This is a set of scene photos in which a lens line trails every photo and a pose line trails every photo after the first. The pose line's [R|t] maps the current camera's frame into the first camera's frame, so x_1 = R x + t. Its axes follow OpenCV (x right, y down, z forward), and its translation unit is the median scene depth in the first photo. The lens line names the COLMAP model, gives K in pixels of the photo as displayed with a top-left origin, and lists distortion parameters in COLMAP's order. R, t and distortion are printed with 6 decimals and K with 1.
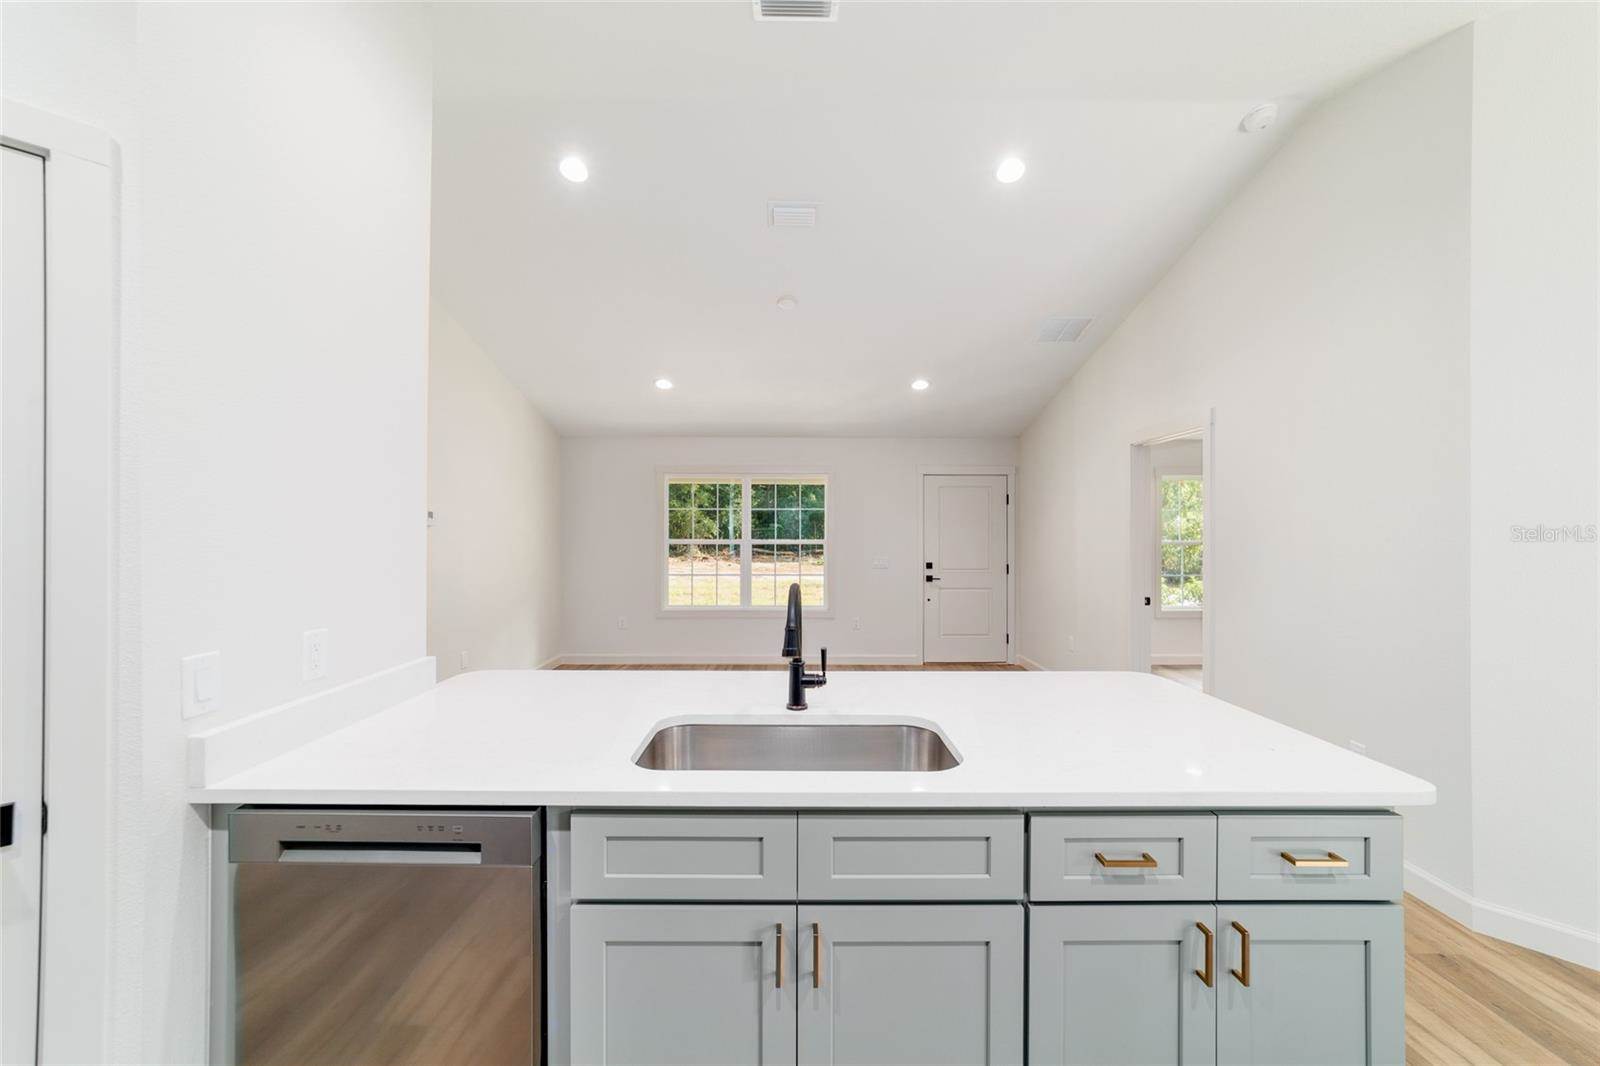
lens RADIAL K [[619.9, 0, 799.2], [0, 619.9, 530.1], [0, 0, 1]] dist [-0.008763, 0.000676]
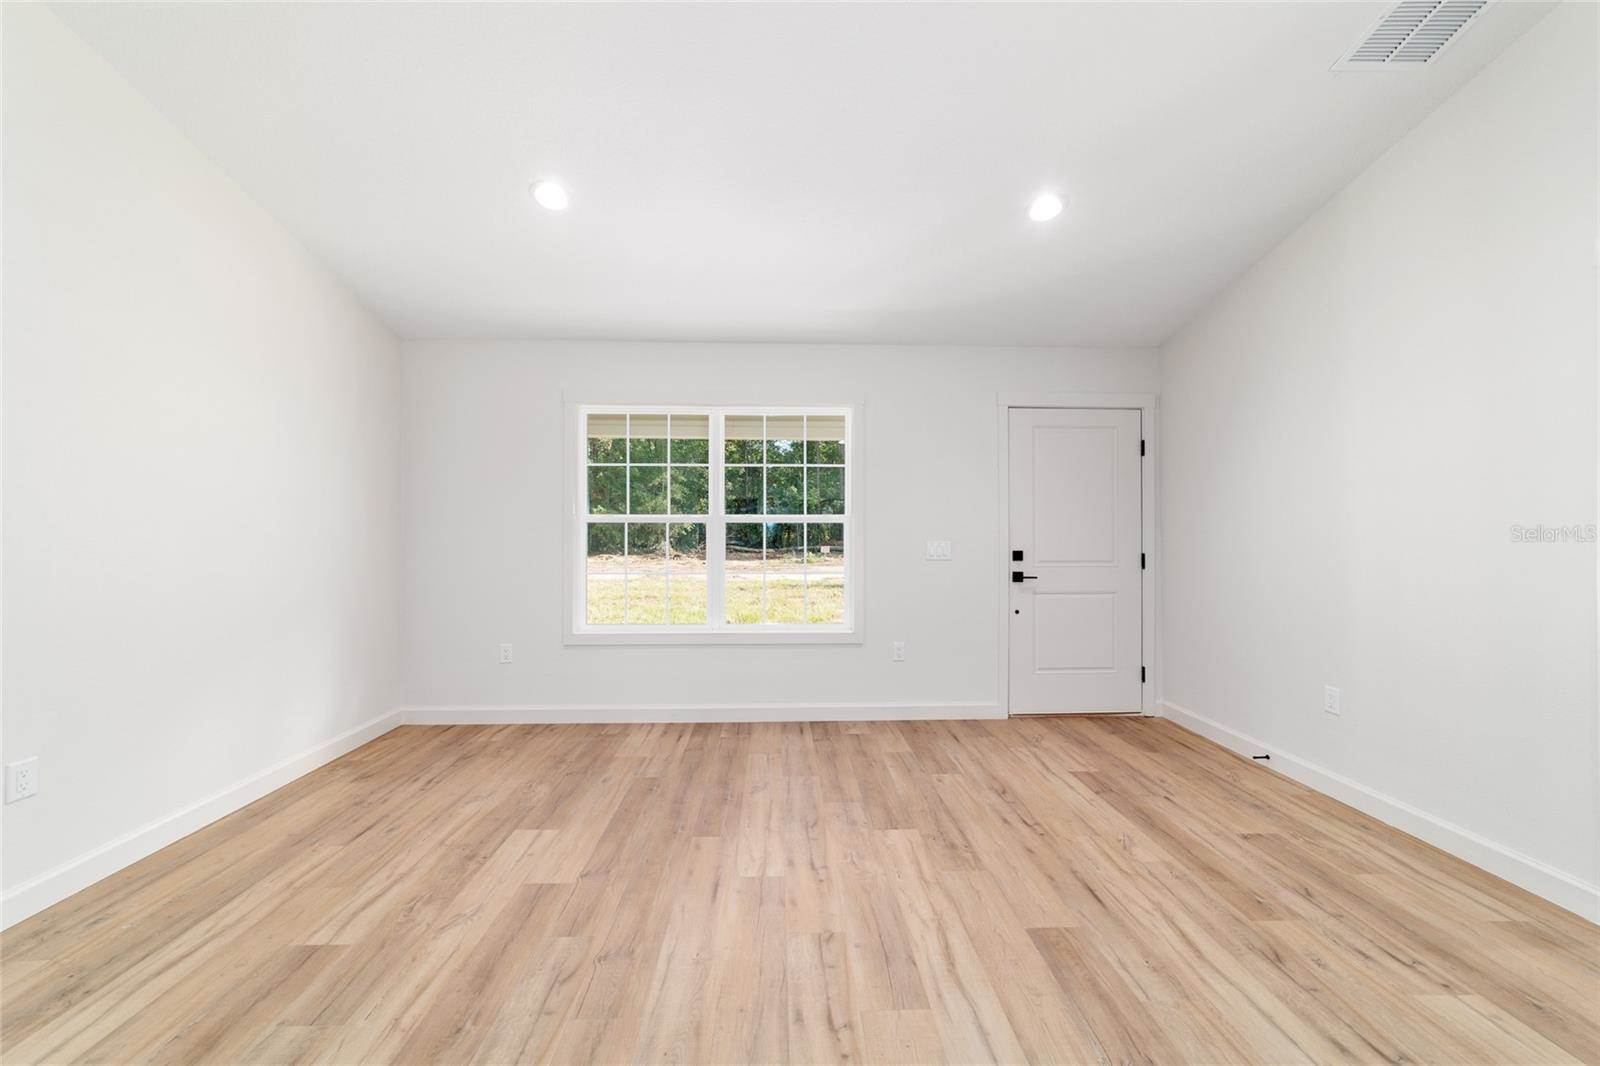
lens RADIAL K [[619.9, 0, 802.4], [0, 619.9, 528.1], [0, 0, 1]] dist [-0.008763, 0.000676]
pose [[0.999088, -0.001607, 0.042665, -0.028519], [0.002194, 0.999904, -0.013703, 0.037707], [-0.042639, 0.013784, 0.998995, 0.397841]]
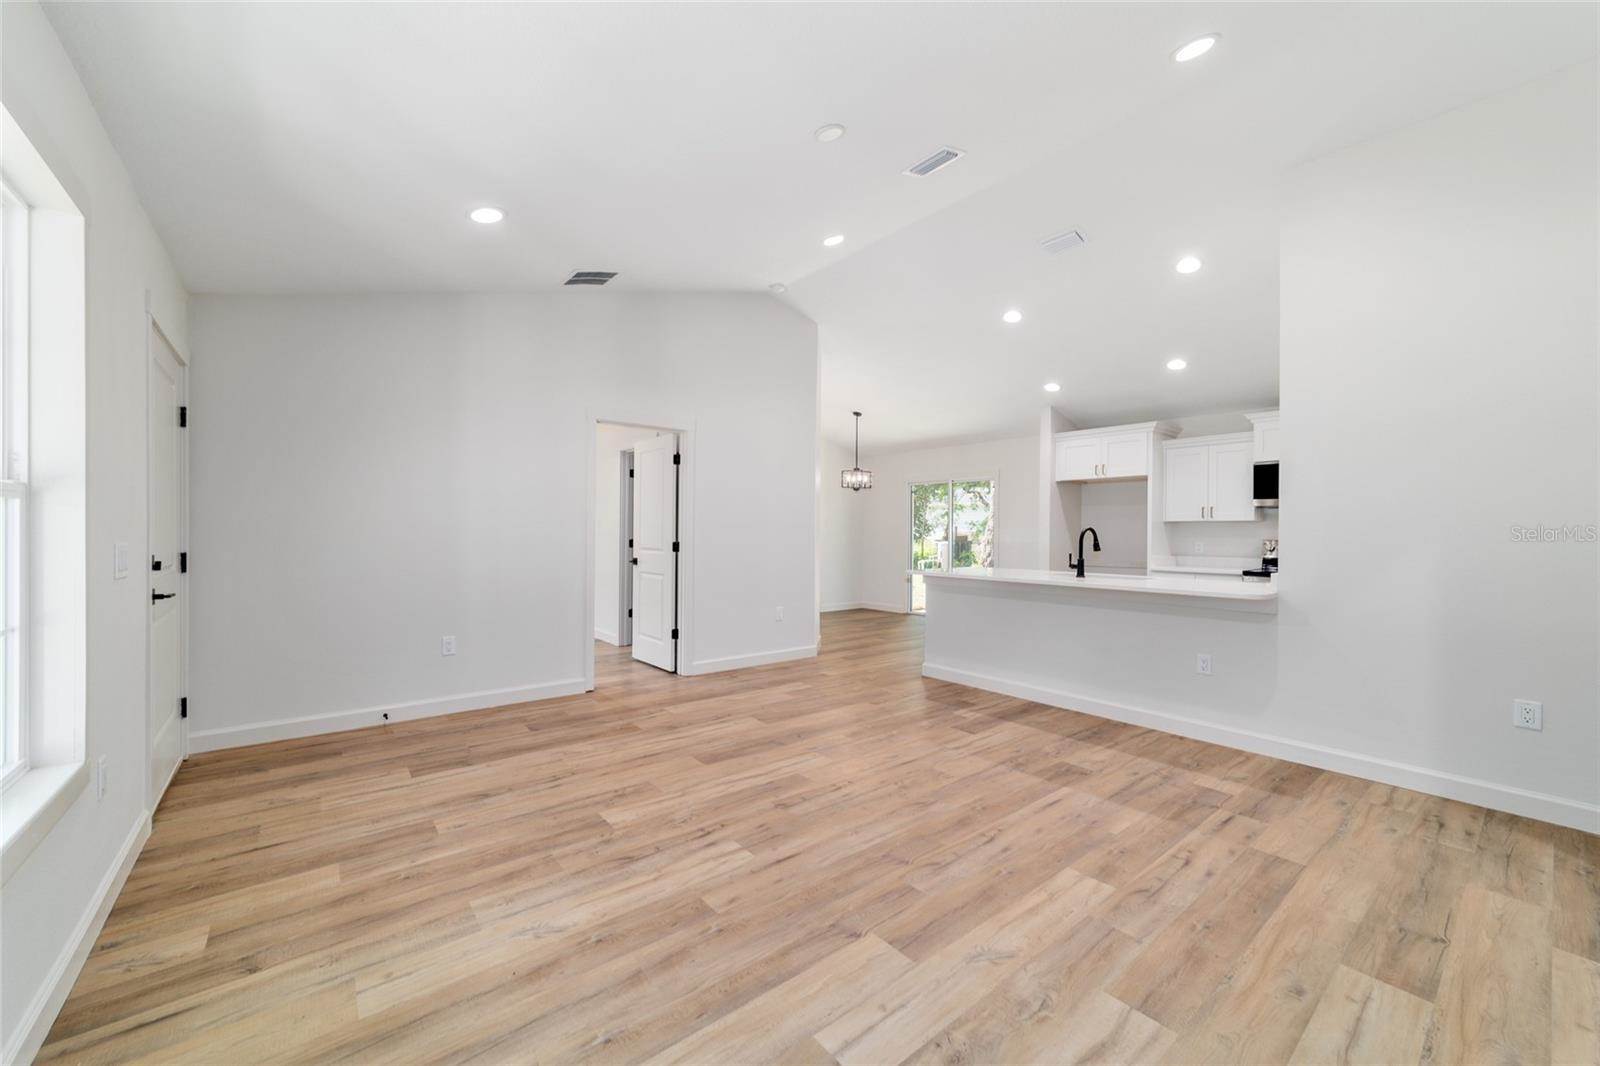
lens RADIAL K [[619.9, 0, 801.4], [0, 619.9, 528.1], [0, 0, 1]] dist [-0.008763, 0.000676]
pose [[-0.639822, -0.003357, 0.768516, -0.568926], [-0.004947, 0.999988, 0.000250, 0.033523], [-0.768507, -0.003642, -0.639830, 1.360762]]
